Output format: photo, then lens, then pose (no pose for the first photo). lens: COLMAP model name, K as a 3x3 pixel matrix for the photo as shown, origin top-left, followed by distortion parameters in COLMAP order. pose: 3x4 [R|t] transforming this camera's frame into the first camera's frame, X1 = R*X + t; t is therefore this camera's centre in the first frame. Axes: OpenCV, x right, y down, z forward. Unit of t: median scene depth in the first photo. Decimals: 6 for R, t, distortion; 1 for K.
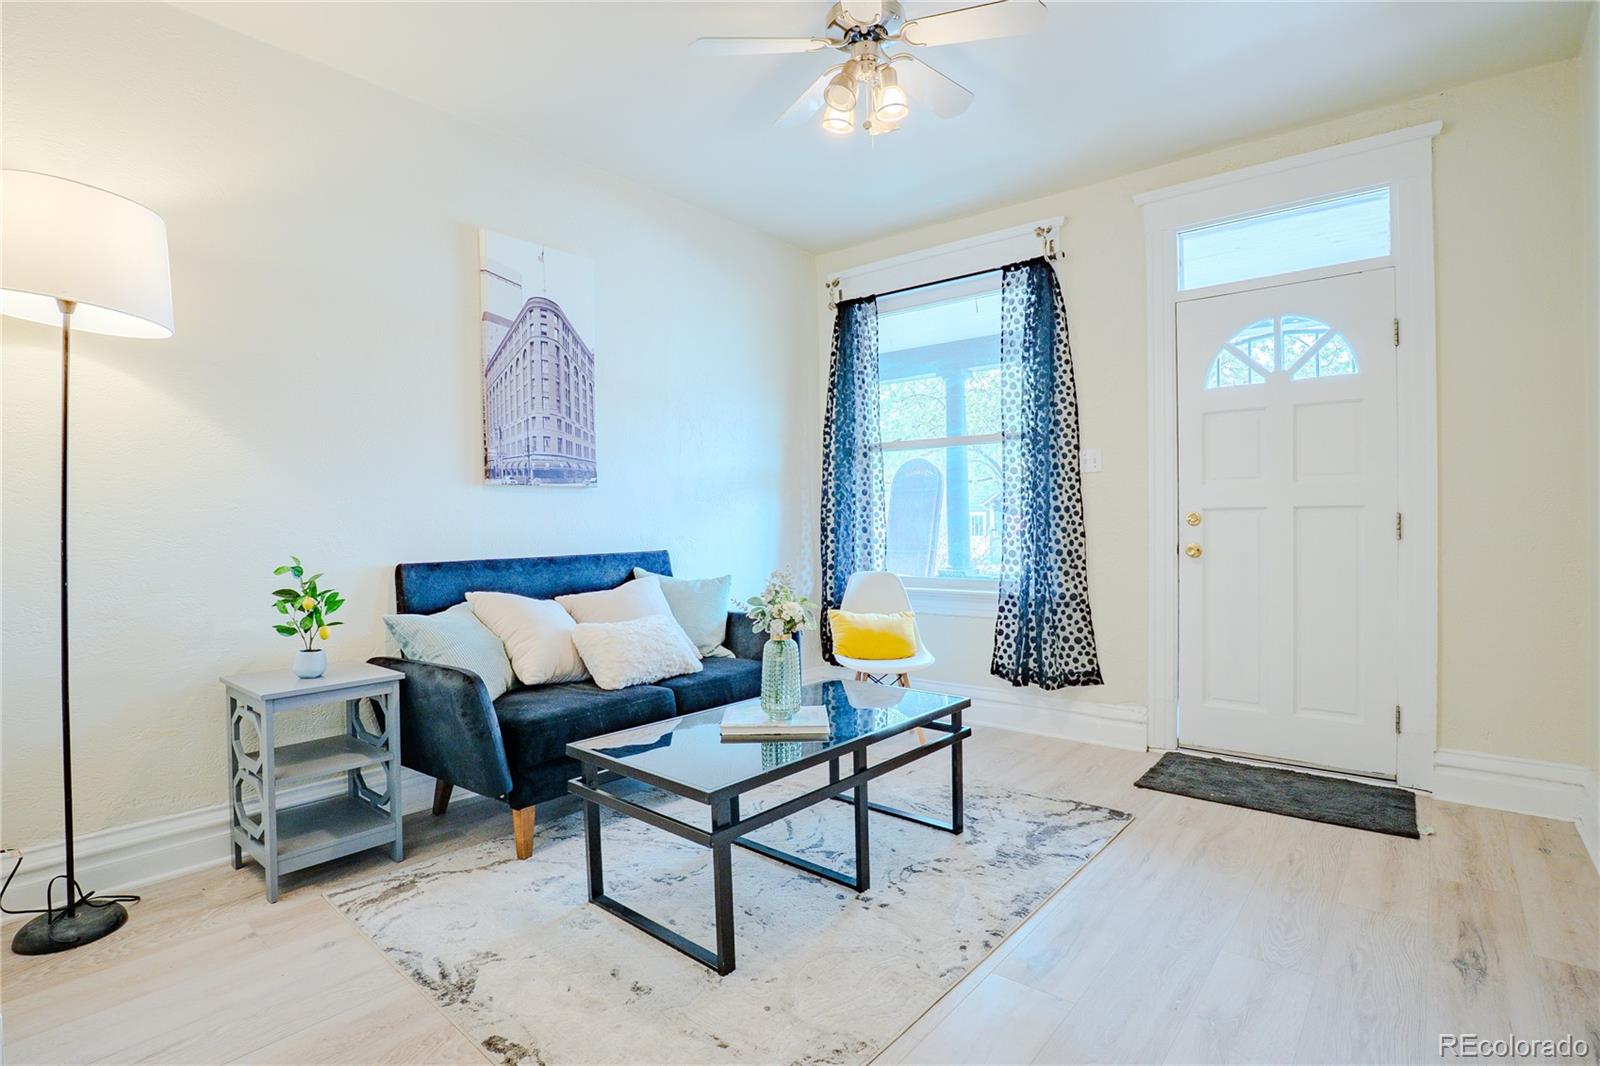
lens RADIAL K [[779.4, 0, 799.7], [0, 779.4, 527.0], [0, 0, 1]] dist [-0.042255, 0.008731]
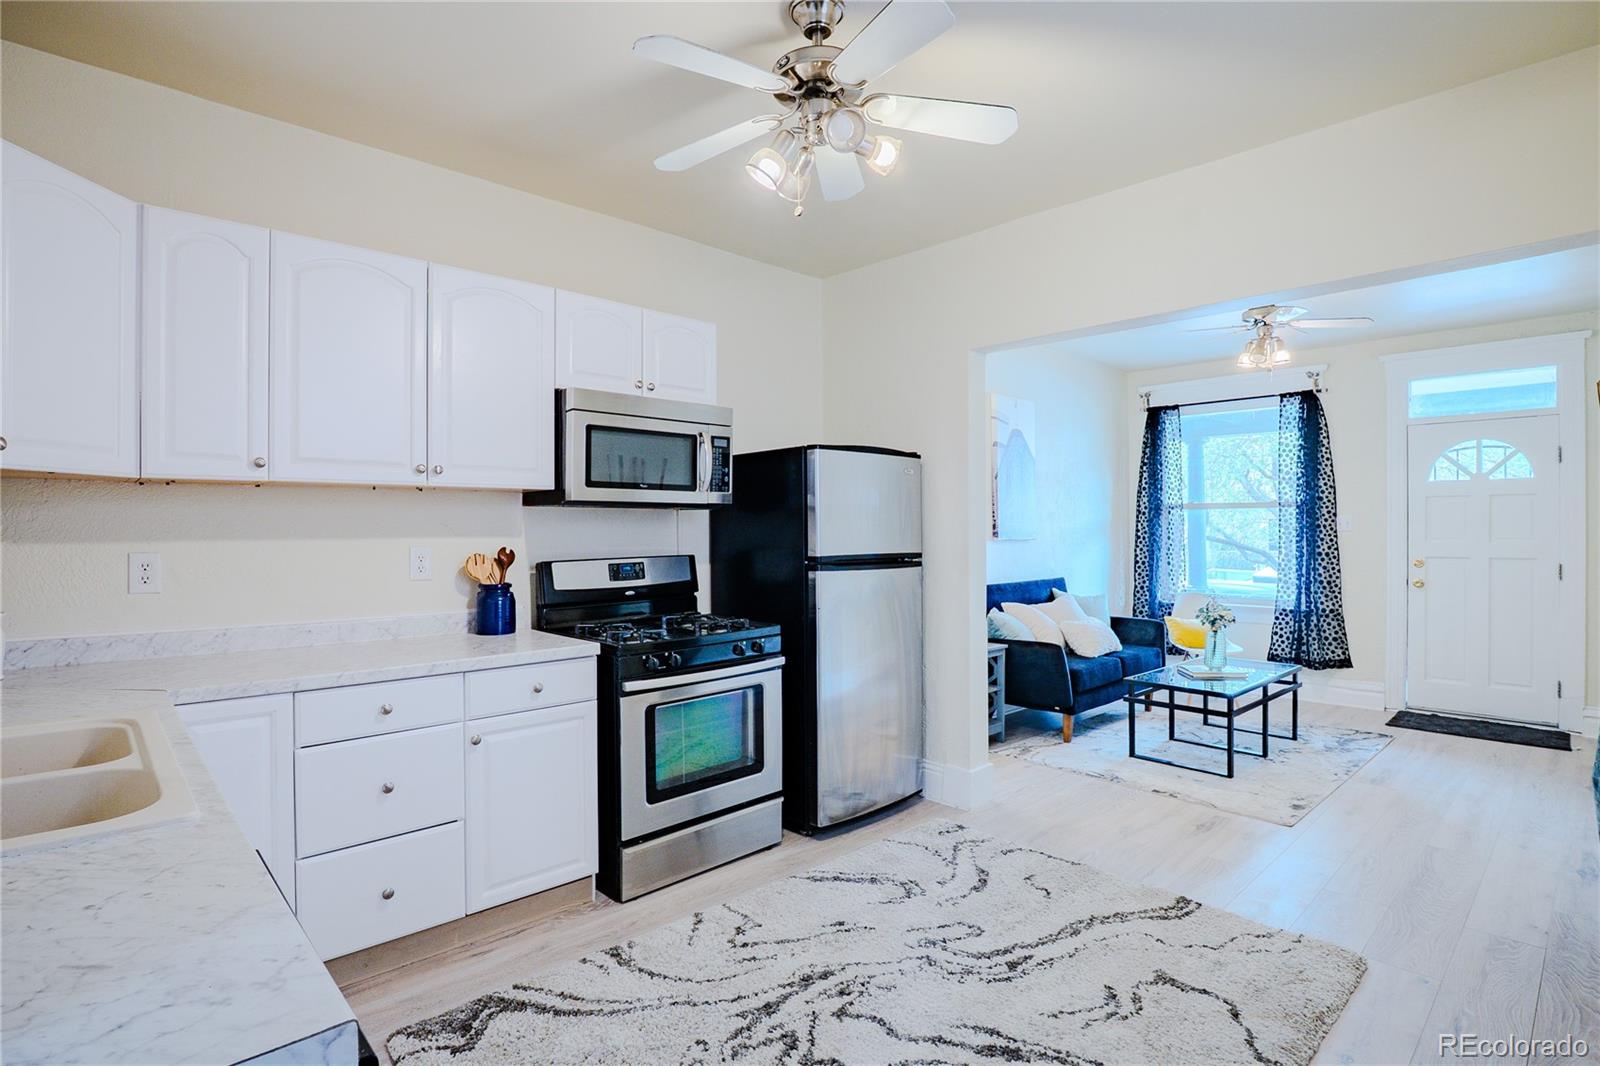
lens RADIAL K [[796.9, 0, 799.3], [0, 796.9, 528.5], [0, 0, 1]] dist [-0.040582, 0.008796]
pose [[0.993184, 0.008671, -0.116238, -0.527133], [-0.009506, 0.999933, -0.006635, -0.054677], [0.116172, 0.007694, 0.993199, -0.685666]]
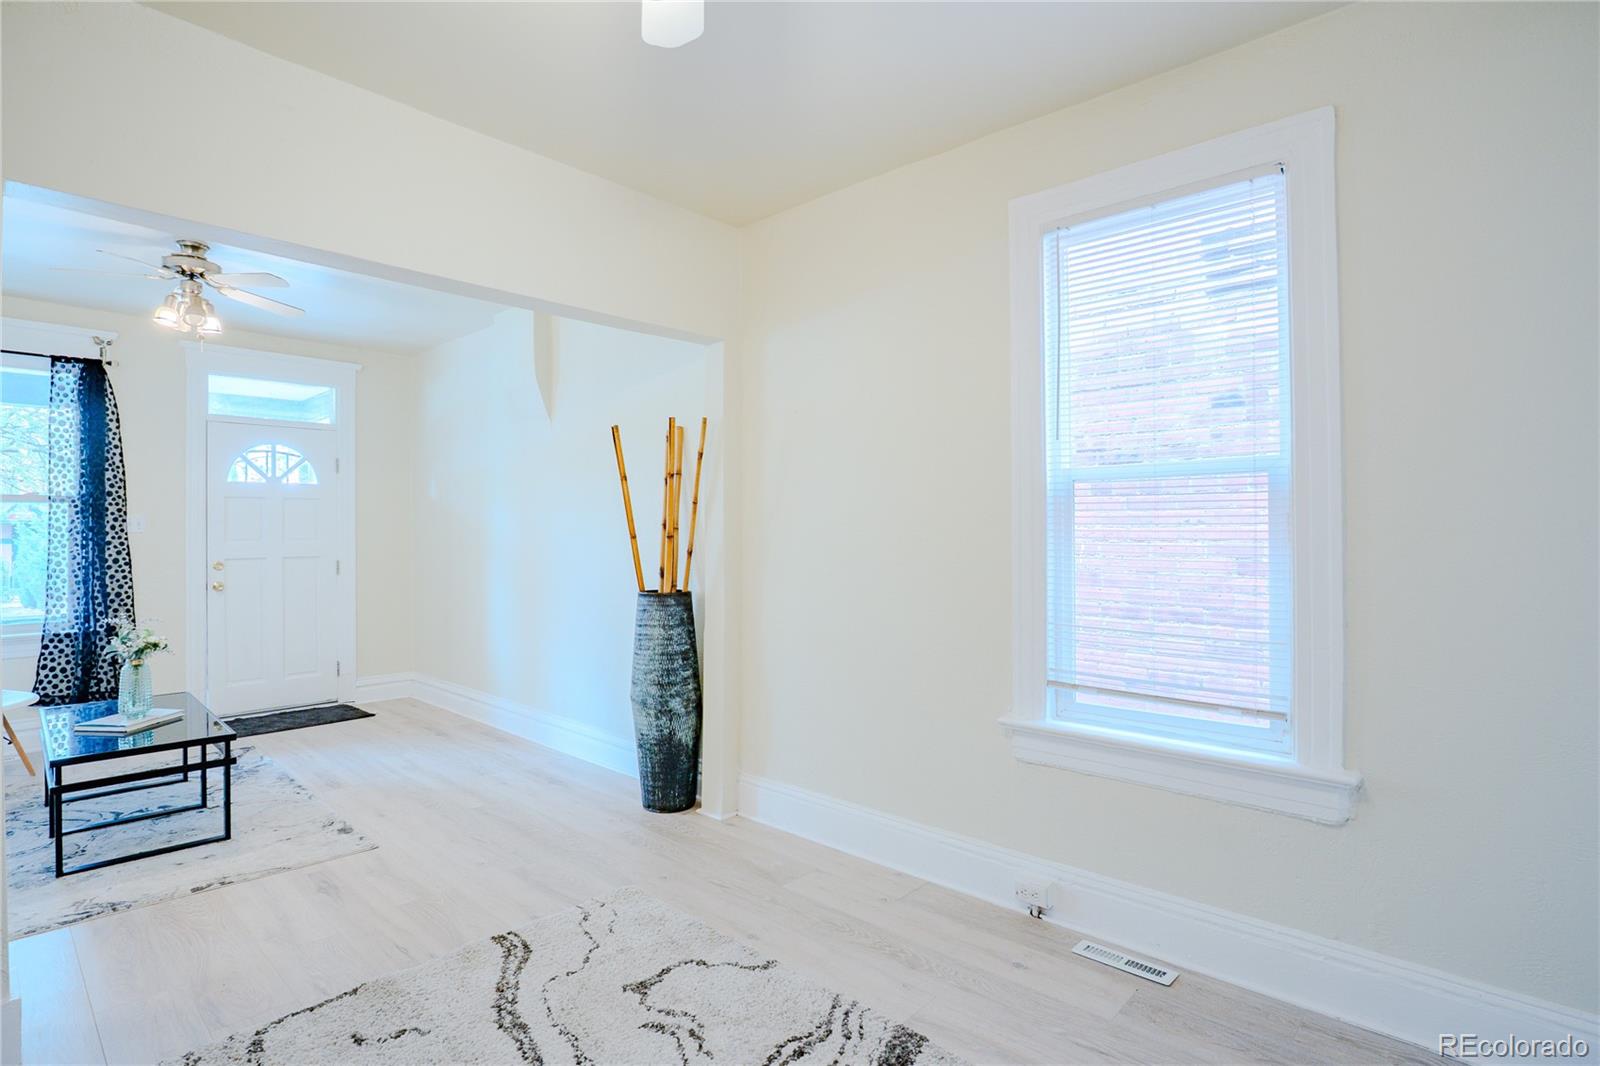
lens RADIAL K [[791.5, 0, 807.3], [0, 791.5, 532.4], [0, 0, 1]] dist [-0.044843, 0.008591]
pose [[0.039760, 0.006122, 0.999191, -0.898329], [0.008486, 0.999943, -0.006464, -0.052649], [-0.999173, 0.008736, 0.039706, -0.205850]]
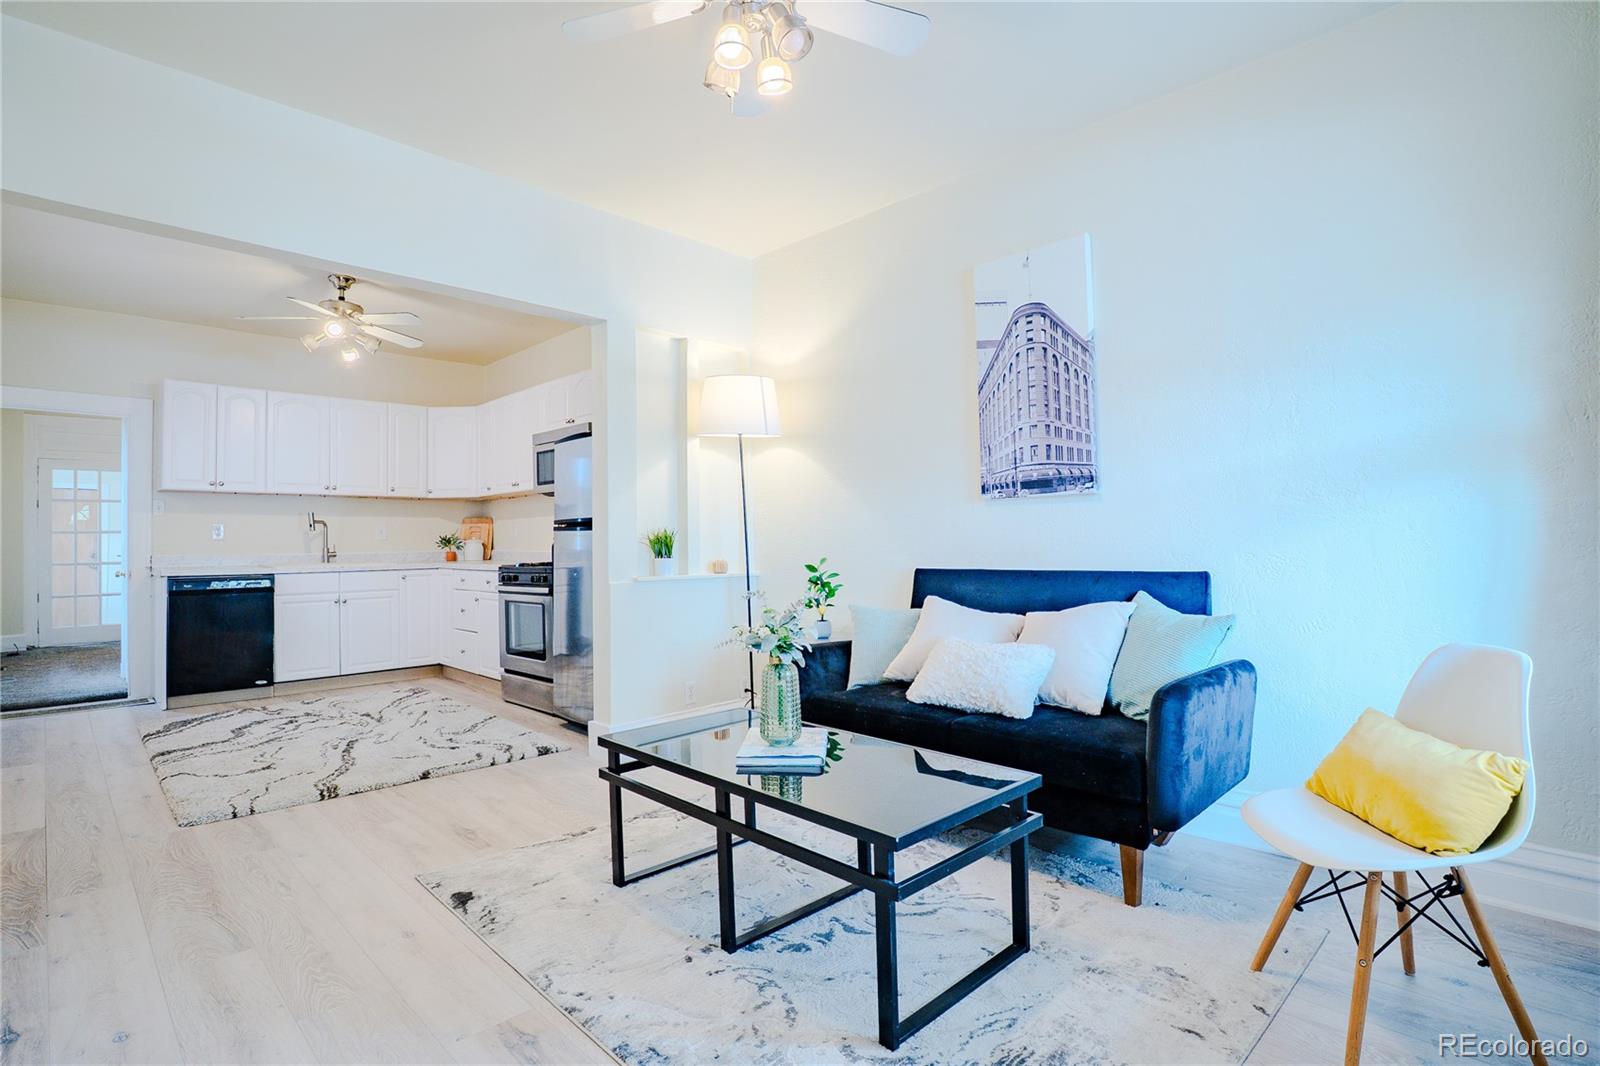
lens RADIAL K [[779.4, 0, 799.7], [0, 779.4, 527.0], [0, 0, 1]] dist [-0.042255, 0.008731]
pose [[-0.088914, -0.006111, -0.996021, 0.582632], [0.005237, 0.999964, -0.006603, -0.009130], [0.996026, -0.005803, -0.088879, 0.701725]]
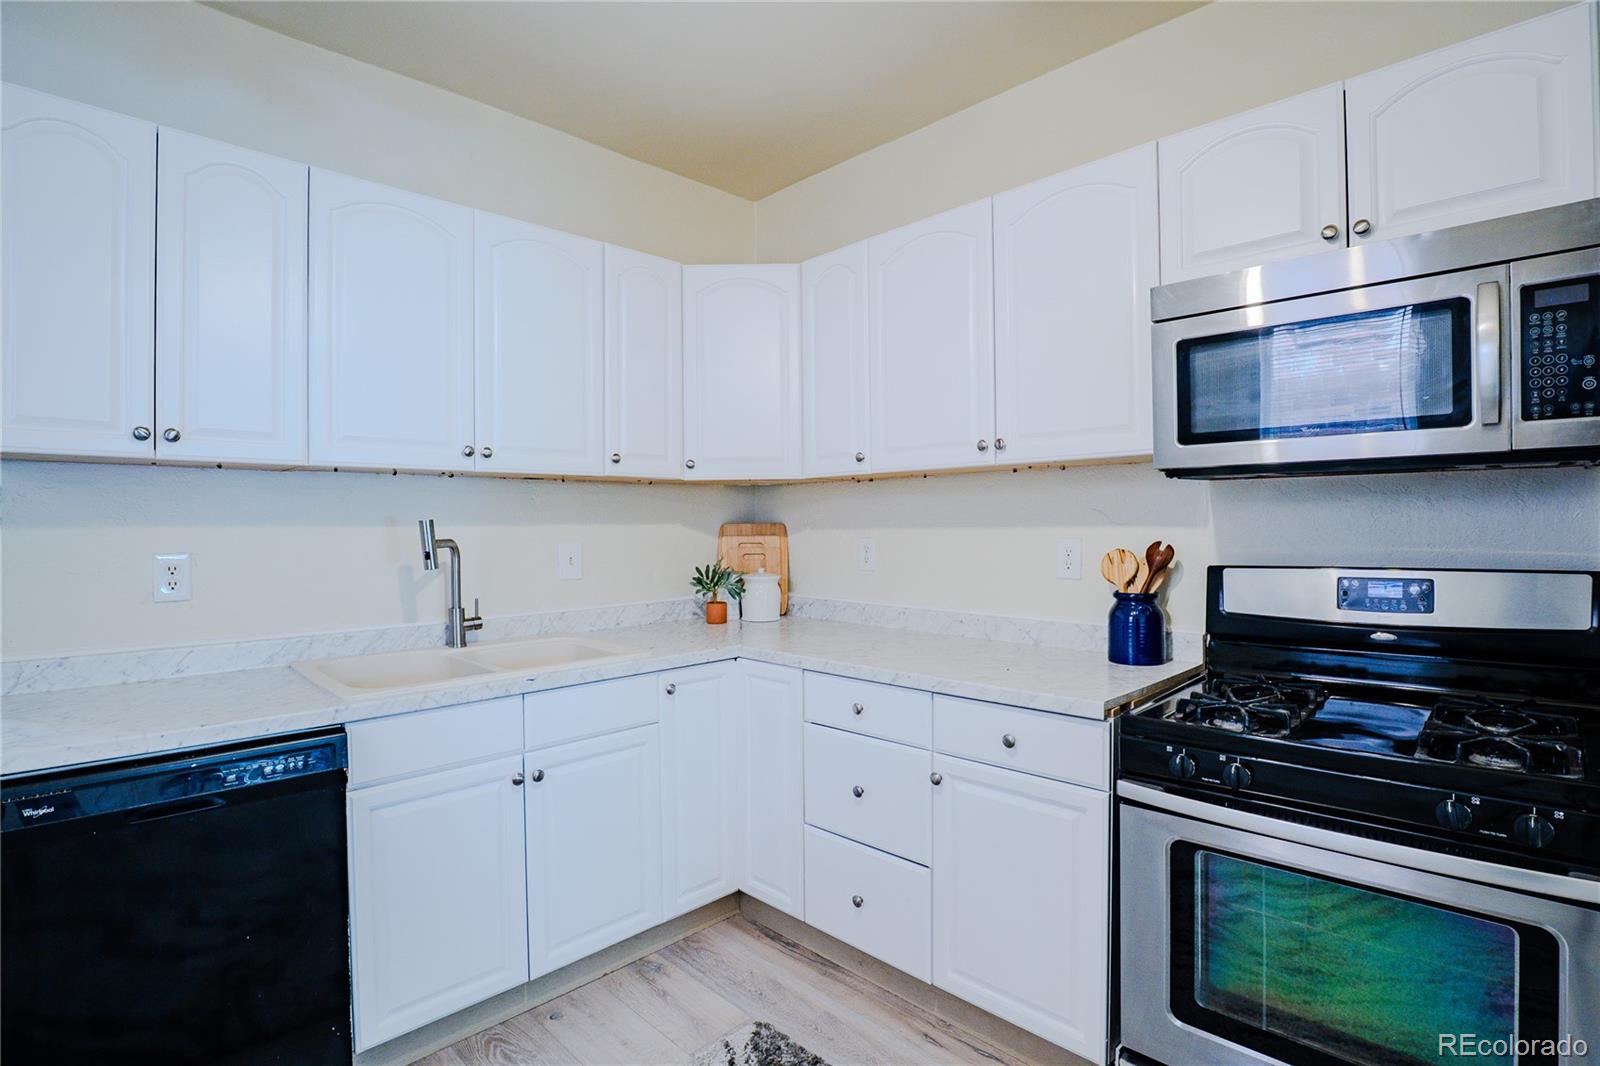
lens RADIAL K [[779.4, 0, 799.7], [0, 779.4, 527.0], [0, 0, 1]] dist [-0.042255, 0.008731]
pose [[-0.091652, 0.017266, -0.995641, -0.346234], [0.002268, 0.999851, 0.017130, -0.058389], [0.995788, -0.000688, -0.091678, -0.107647]]
